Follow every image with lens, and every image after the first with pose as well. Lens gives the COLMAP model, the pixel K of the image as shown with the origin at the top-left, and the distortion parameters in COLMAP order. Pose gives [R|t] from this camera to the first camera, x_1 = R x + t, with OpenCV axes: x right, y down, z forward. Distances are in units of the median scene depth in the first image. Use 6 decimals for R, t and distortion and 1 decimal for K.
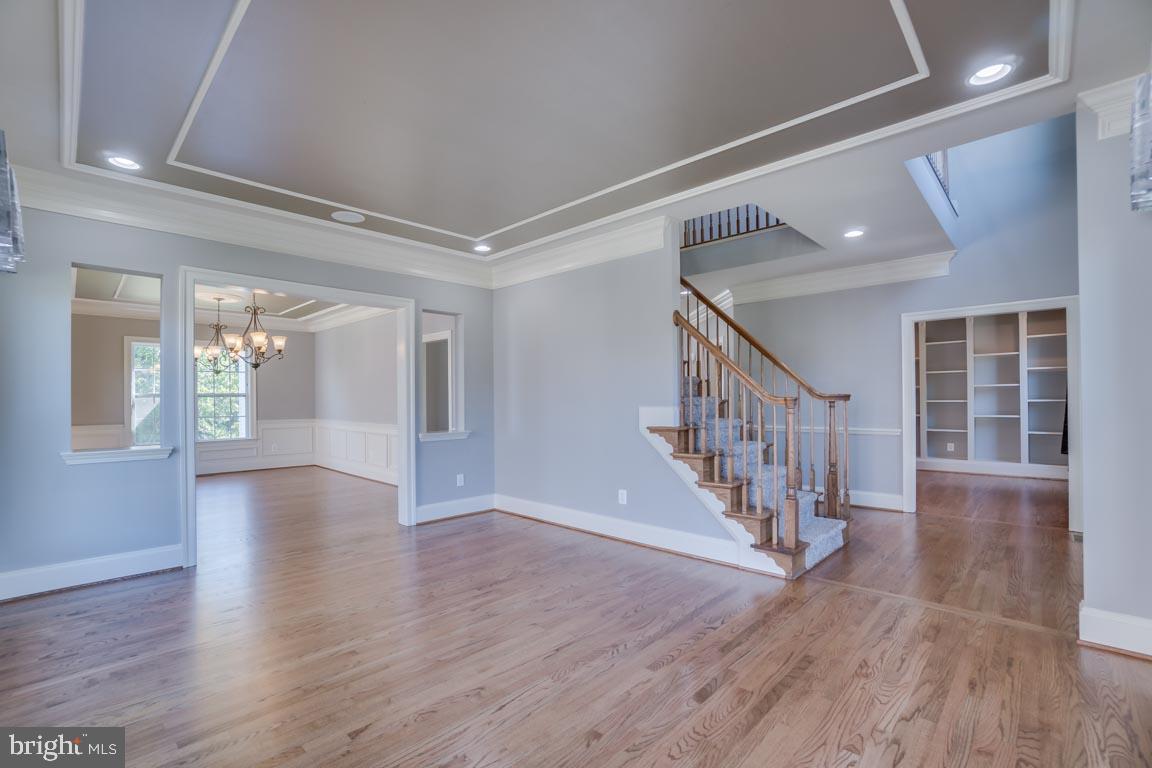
lens RADIAL K [[513.6, 0, 559.2], [0, 513.6, 399.5], [0, 0, 1]] dist [-0.047677, 0.015941]
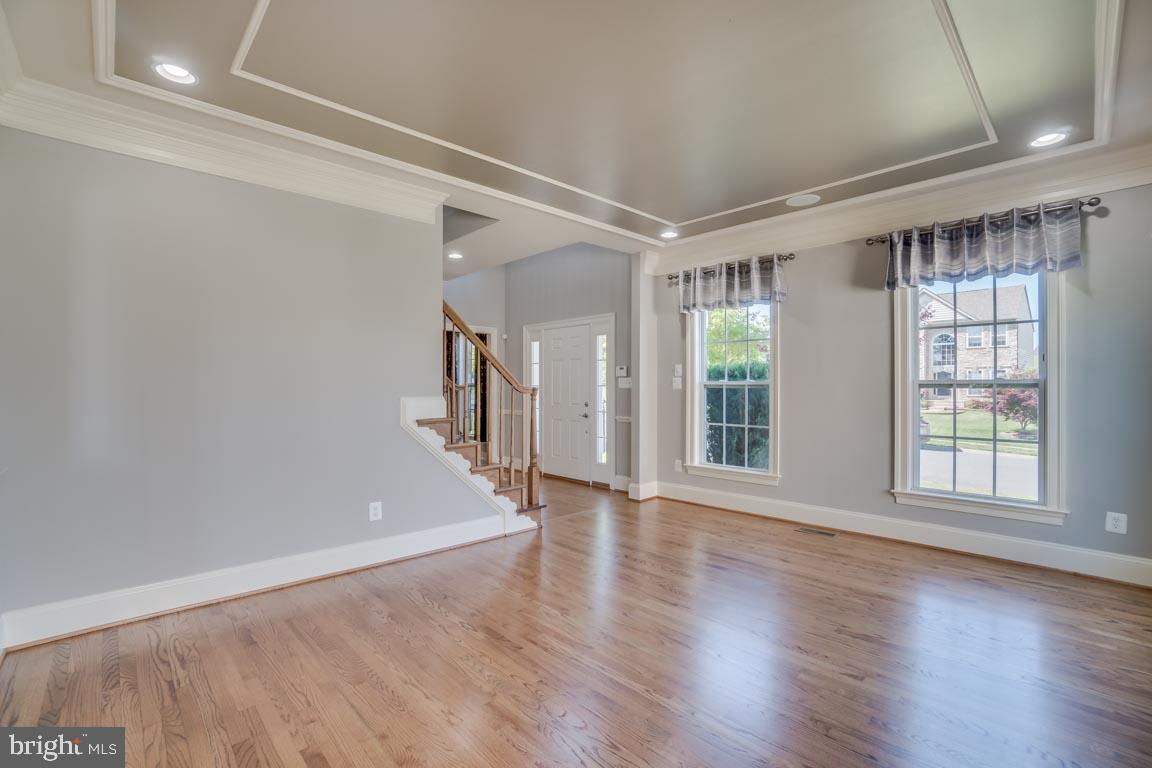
lens RADIAL K [[513.6, 0, 577.3], [0, 513.6, 384.3], [0, 0, 1]] dist [-0.047677, 0.015941]
pose [[0.053105, 0.004860, 0.998577, -0.740539], [0.006542, 0.999965, -0.005215, -0.000765], [-0.998567, 0.006810, 0.053072, 0.735921]]
